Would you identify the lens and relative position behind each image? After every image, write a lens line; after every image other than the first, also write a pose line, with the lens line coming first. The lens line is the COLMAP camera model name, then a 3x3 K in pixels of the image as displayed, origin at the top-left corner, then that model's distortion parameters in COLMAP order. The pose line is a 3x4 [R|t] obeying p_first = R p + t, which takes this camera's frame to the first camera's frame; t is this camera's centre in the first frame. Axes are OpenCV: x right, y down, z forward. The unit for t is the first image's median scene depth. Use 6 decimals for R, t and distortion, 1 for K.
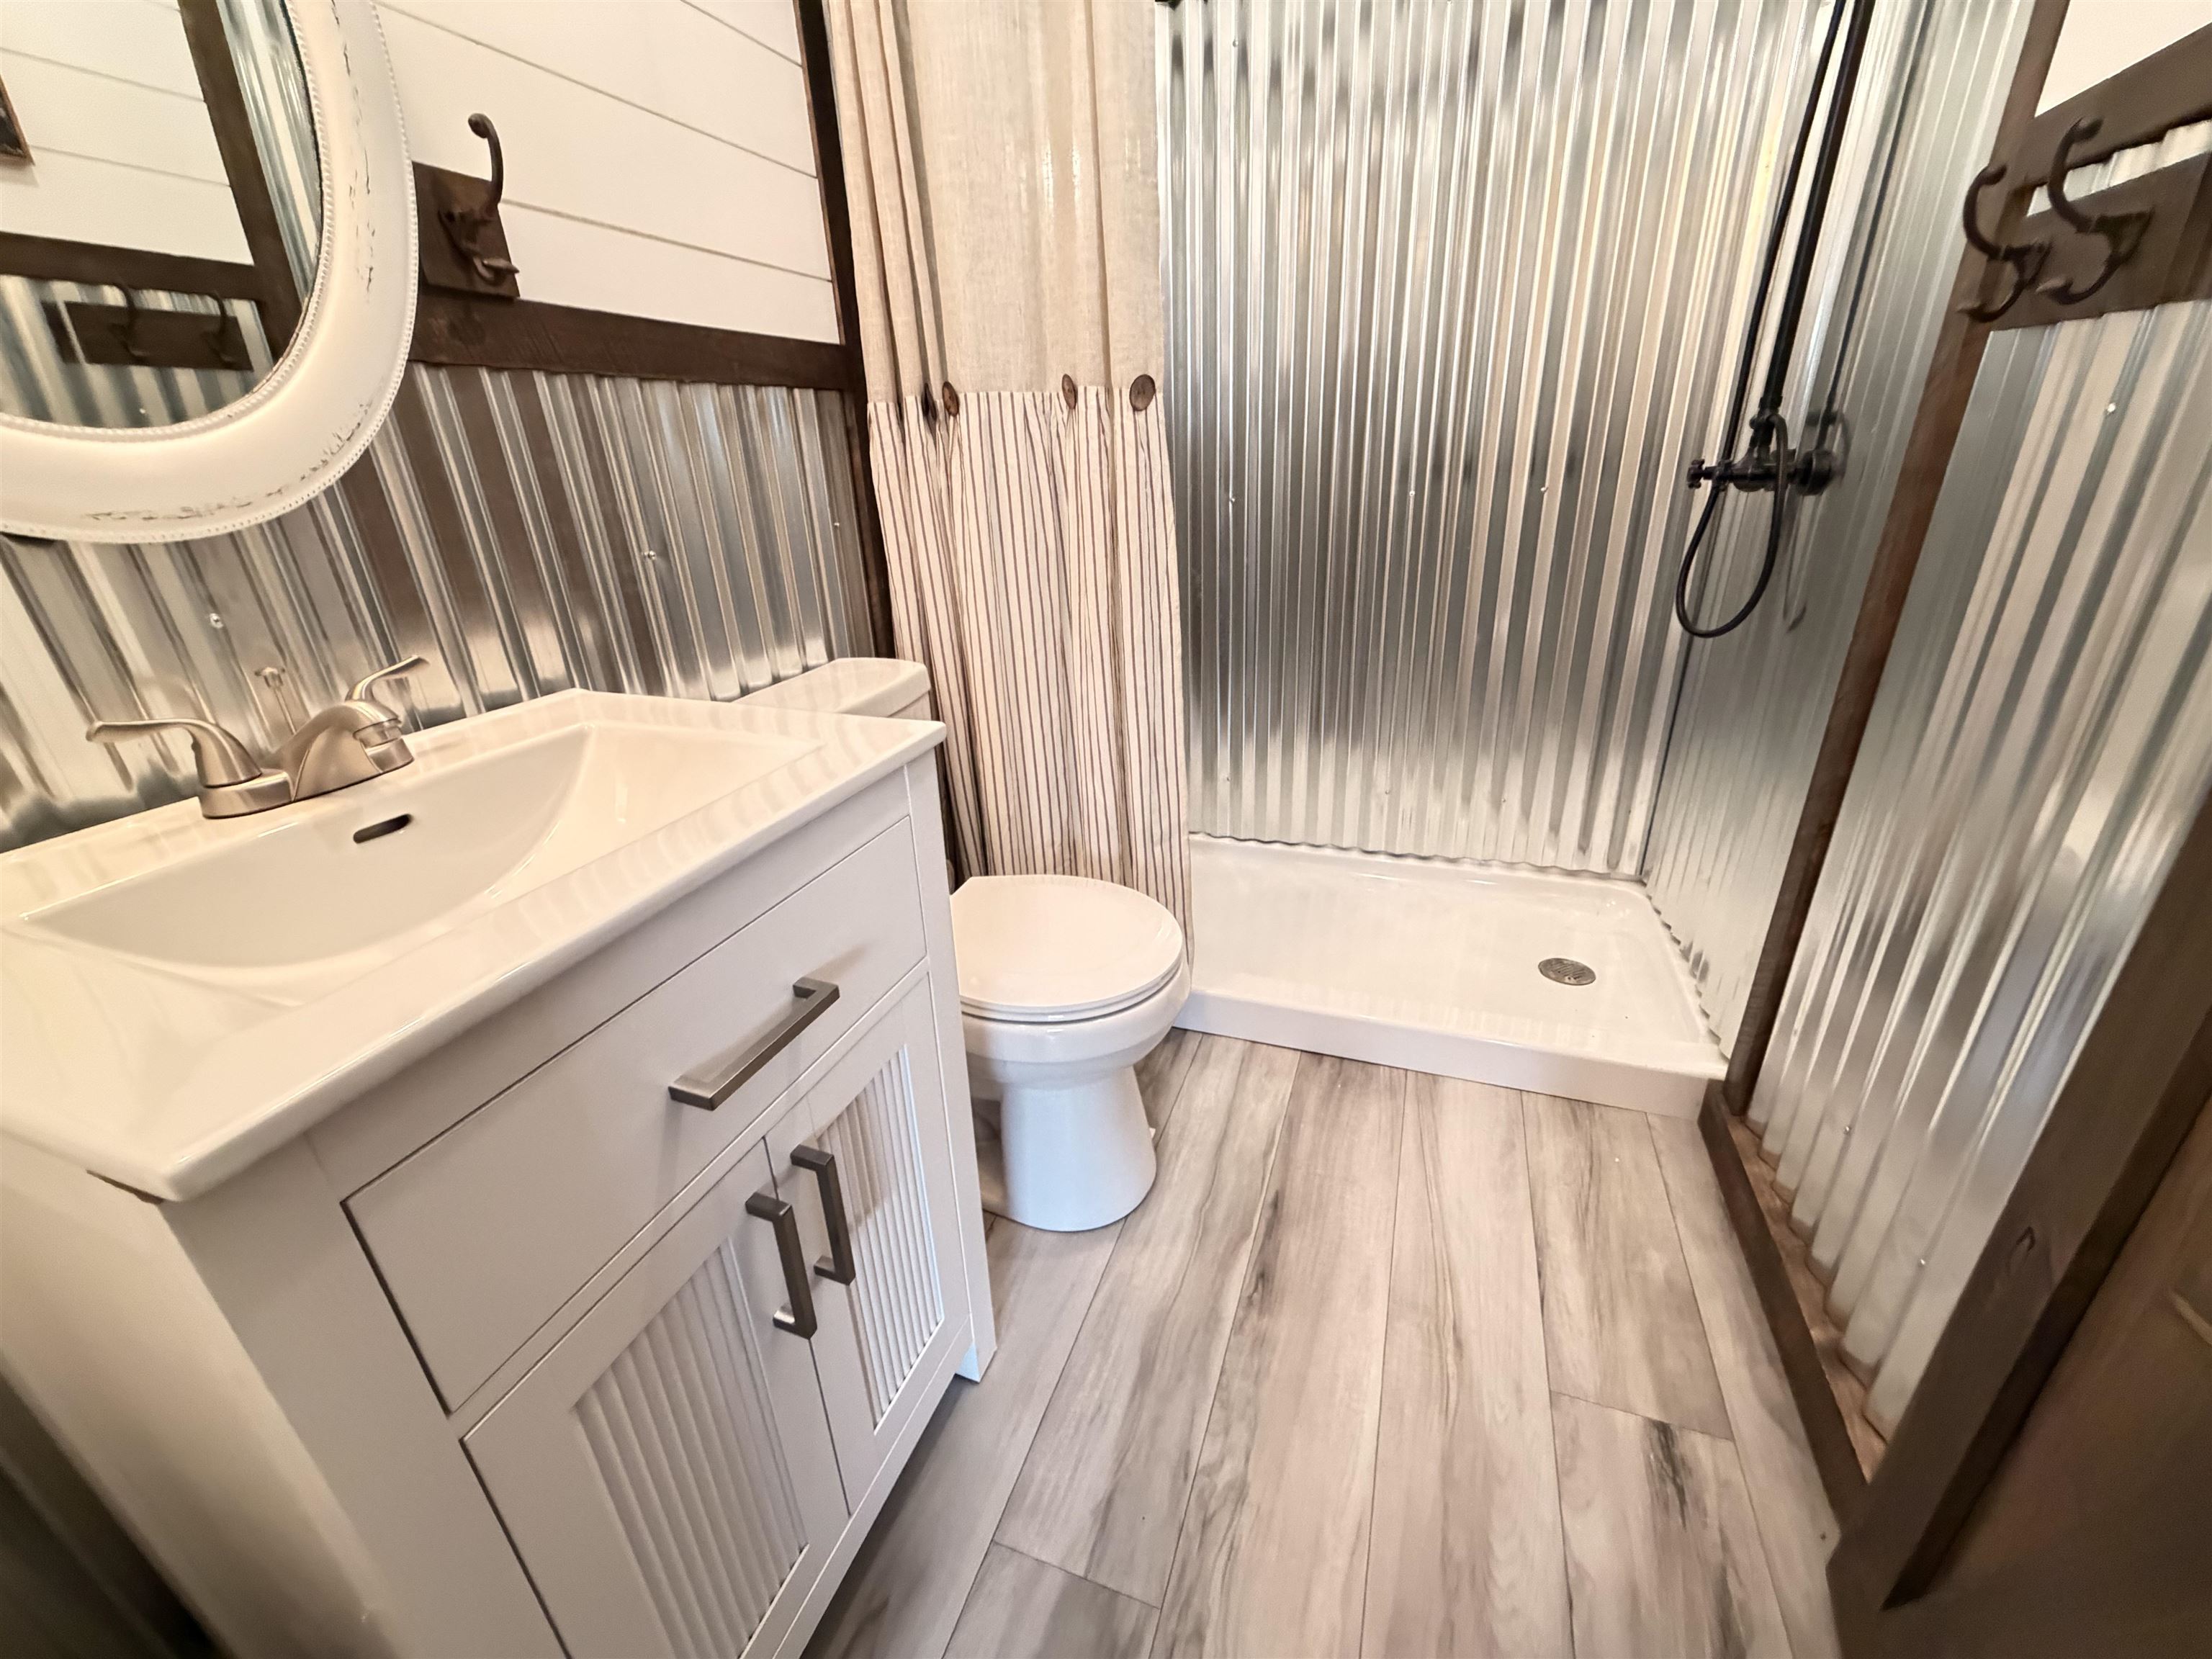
lens RADIAL K [[884.4, 0, 1100.3], [0, 884.4, 830.2], [0, 0, 1]] dist [0.000189, 0.000176]
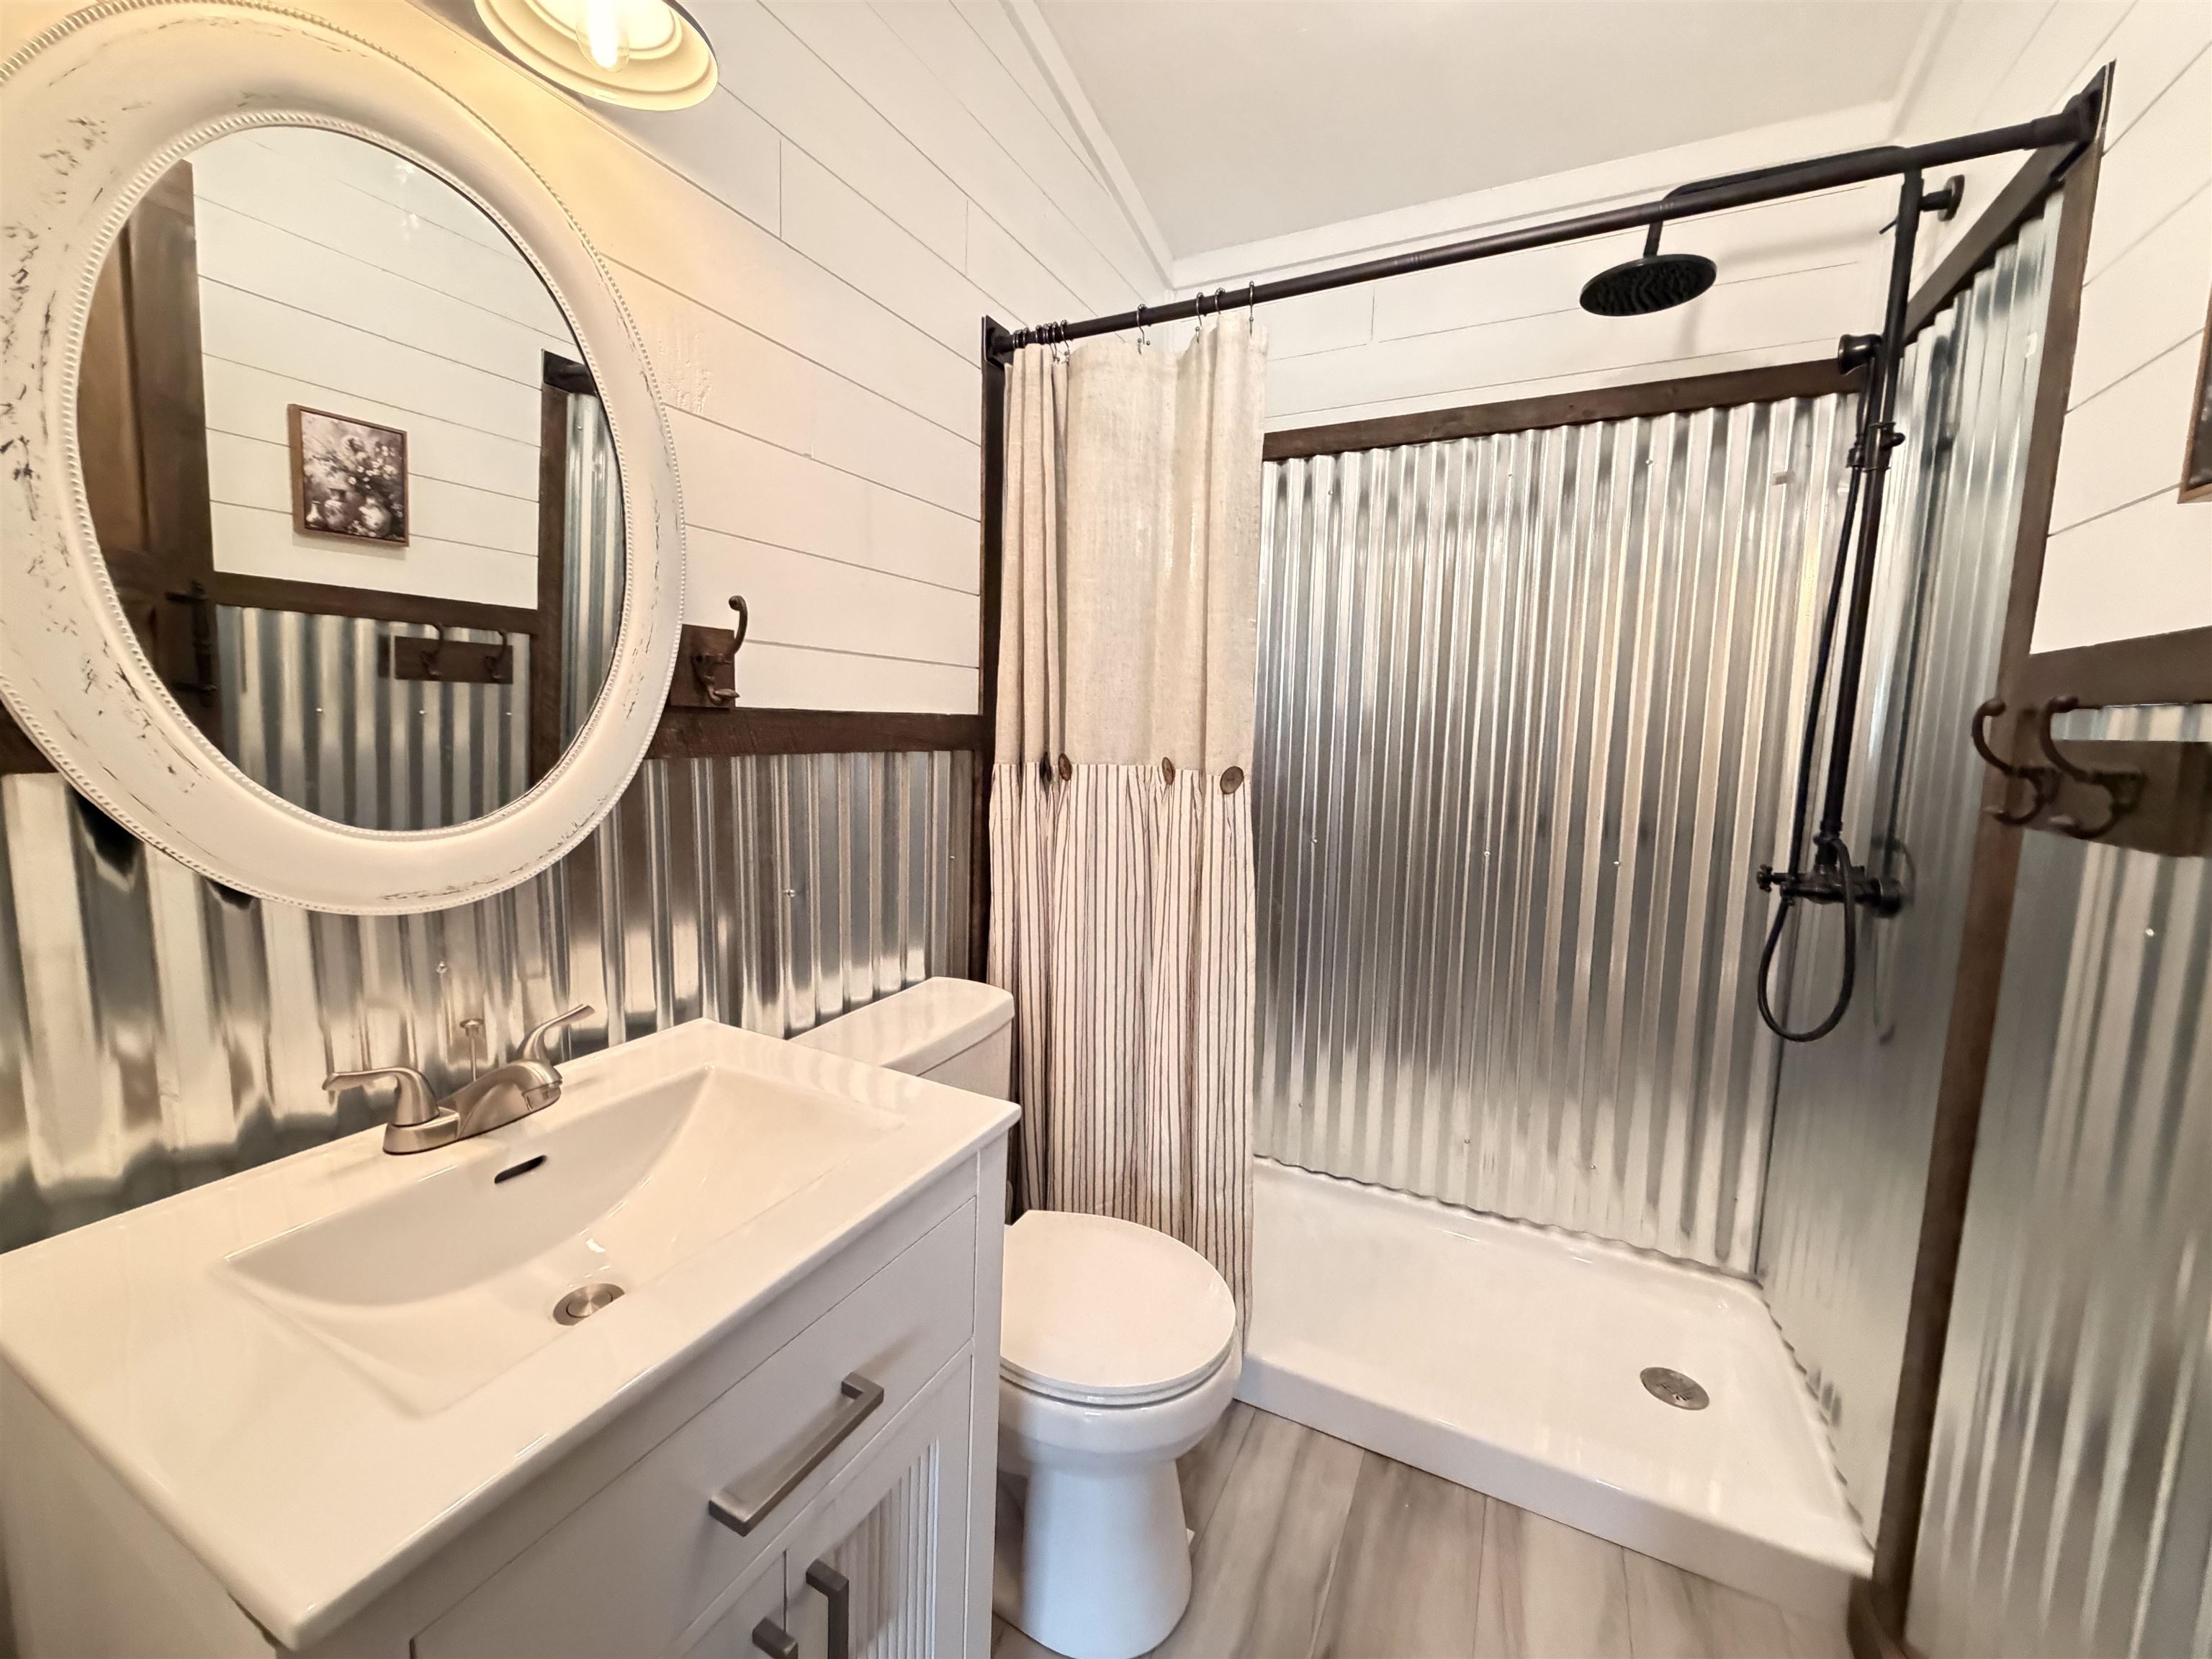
lens RADIAL K [[884.4, 0, 1100.0], [0, 884.4, 826.6], [0, 0, 1]] dist [0.000189, 0.000176]
pose [[0.991081, 0.081487, -0.105448, 0.004779], [-0.107955, 0.954856, -0.276759, -0.104388], [0.078135, 0.285674, 0.955136, -0.083020]]
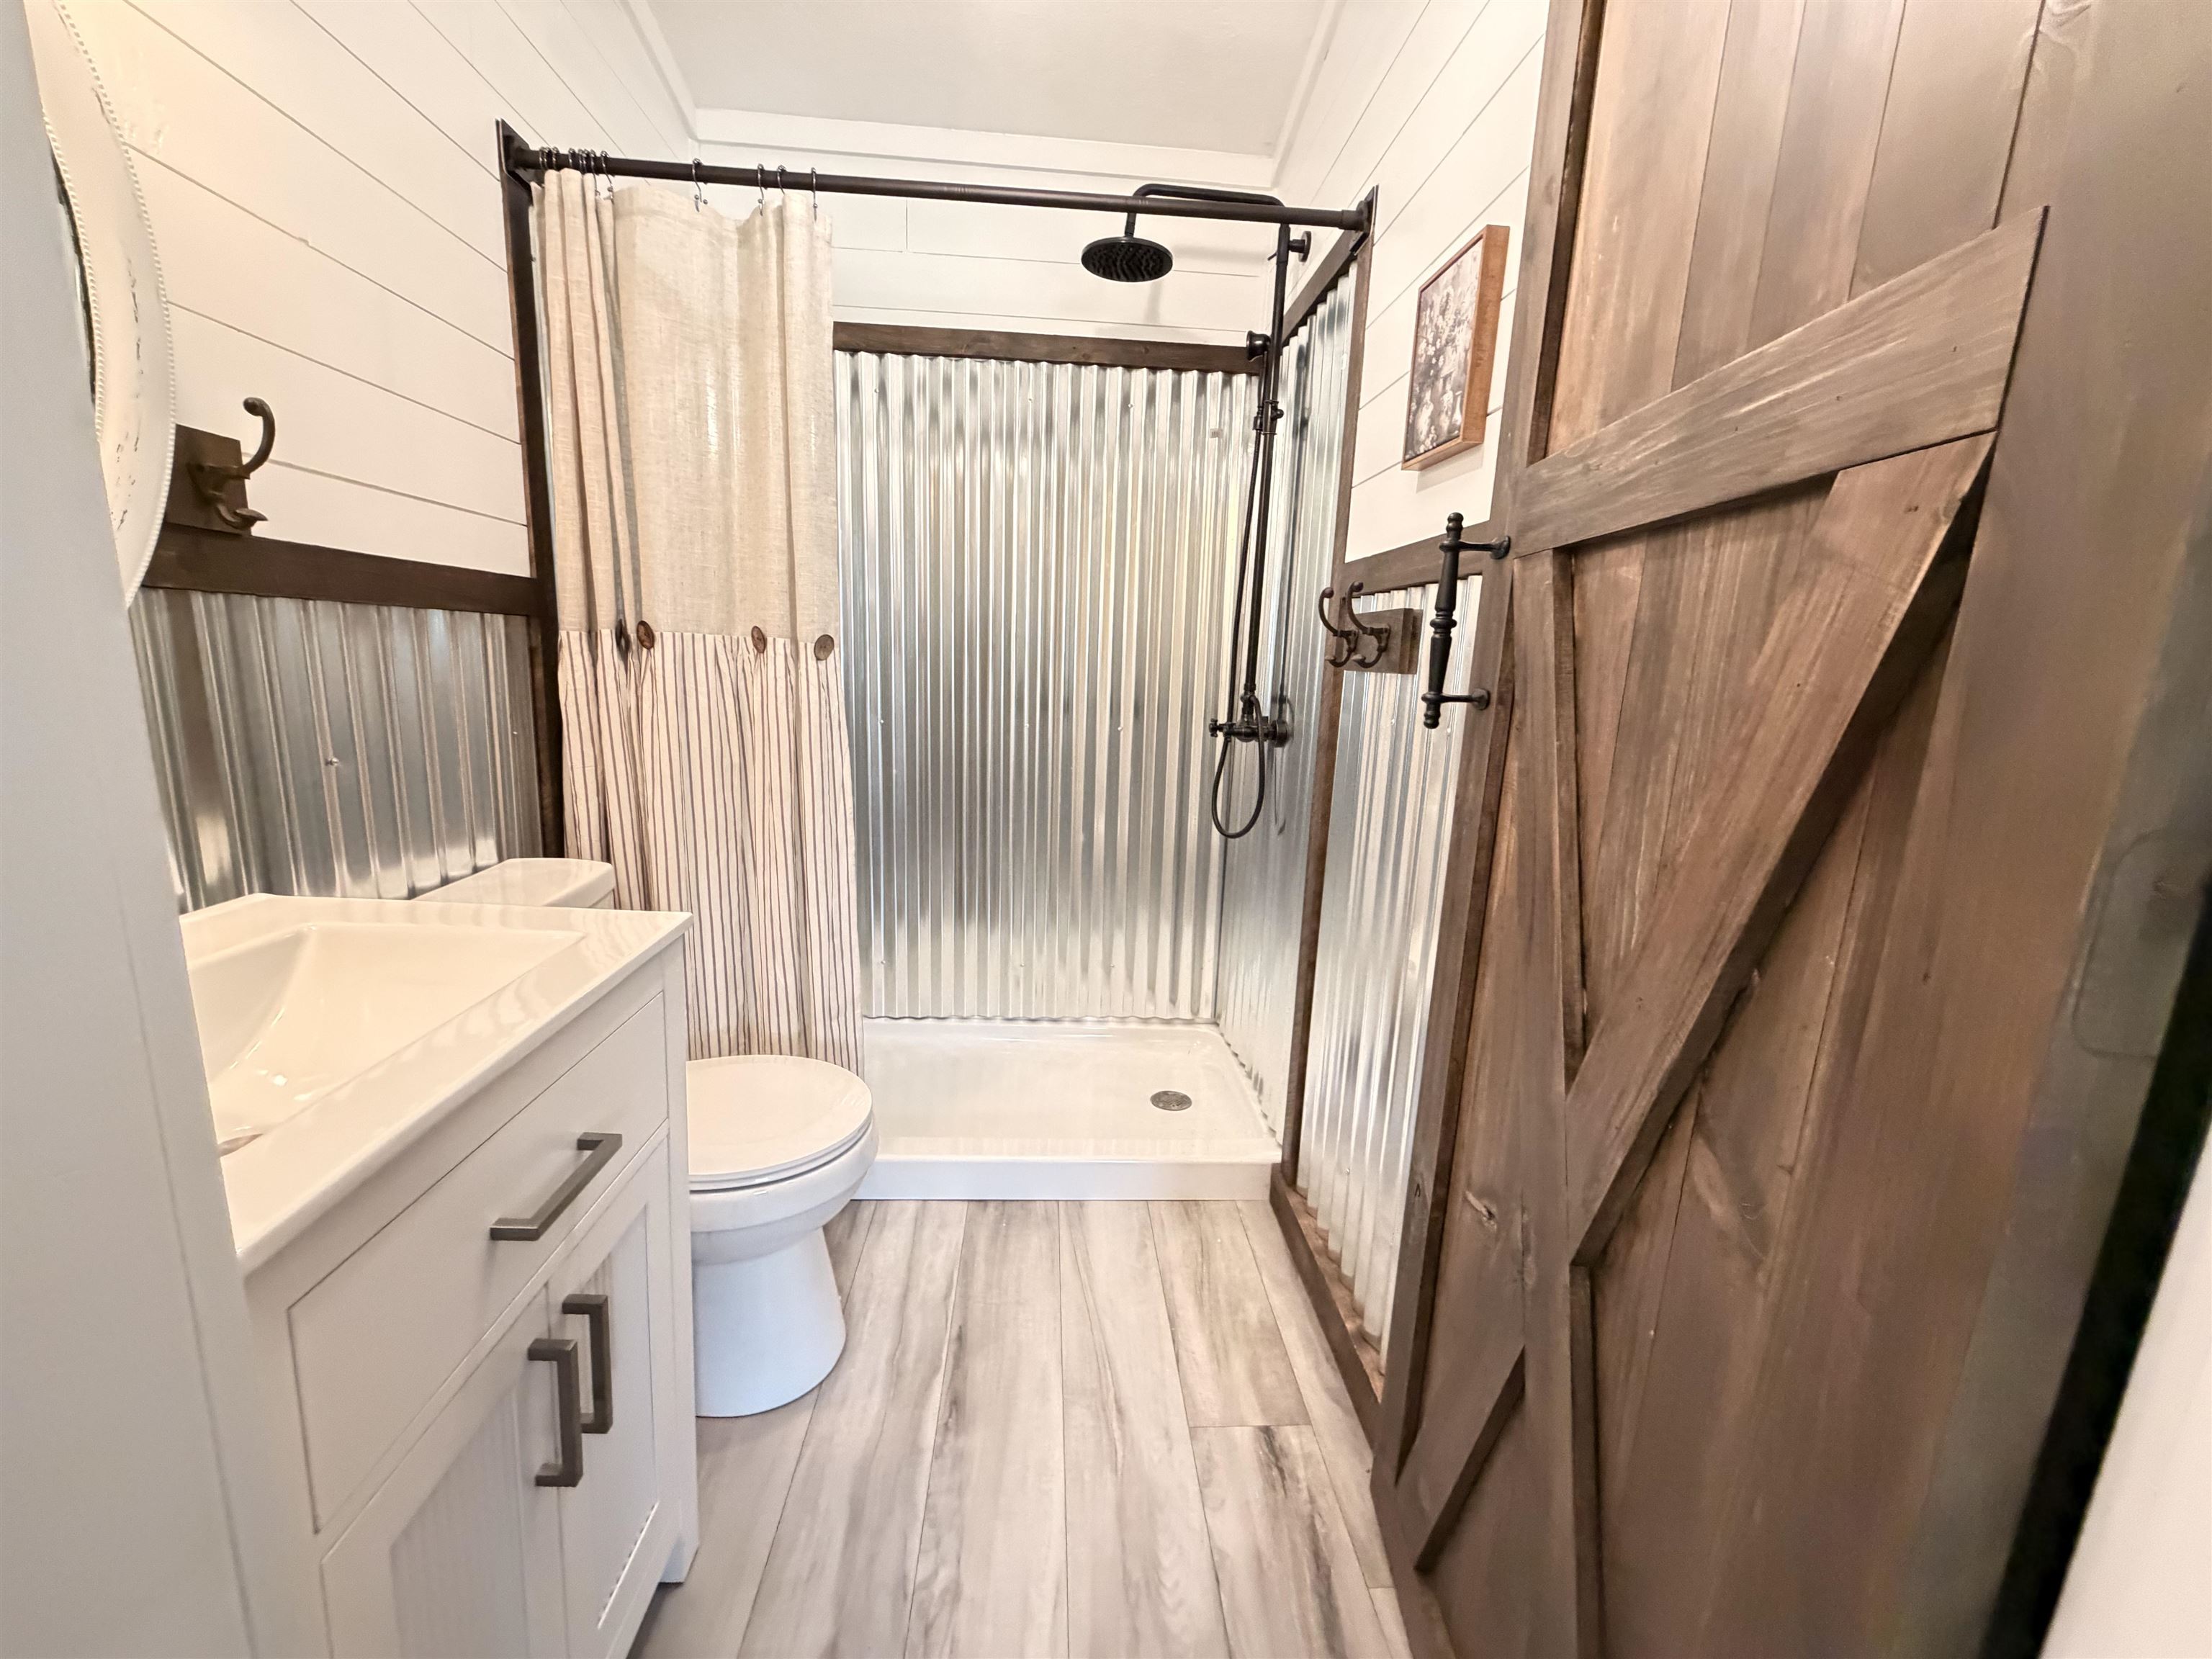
lens RADIAL K [[884.4, 0, 1101.6], [0, 884.4, 830.3], [0, 0, 1]] dist [0.000189, 0.000176]
pose [[0.911294, 0.003464, 0.411742, -0.108585], [0.084333, 0.977197, -0.194871, 0.034168], [-0.403028, 0.212308, 0.890221, -0.215672]]
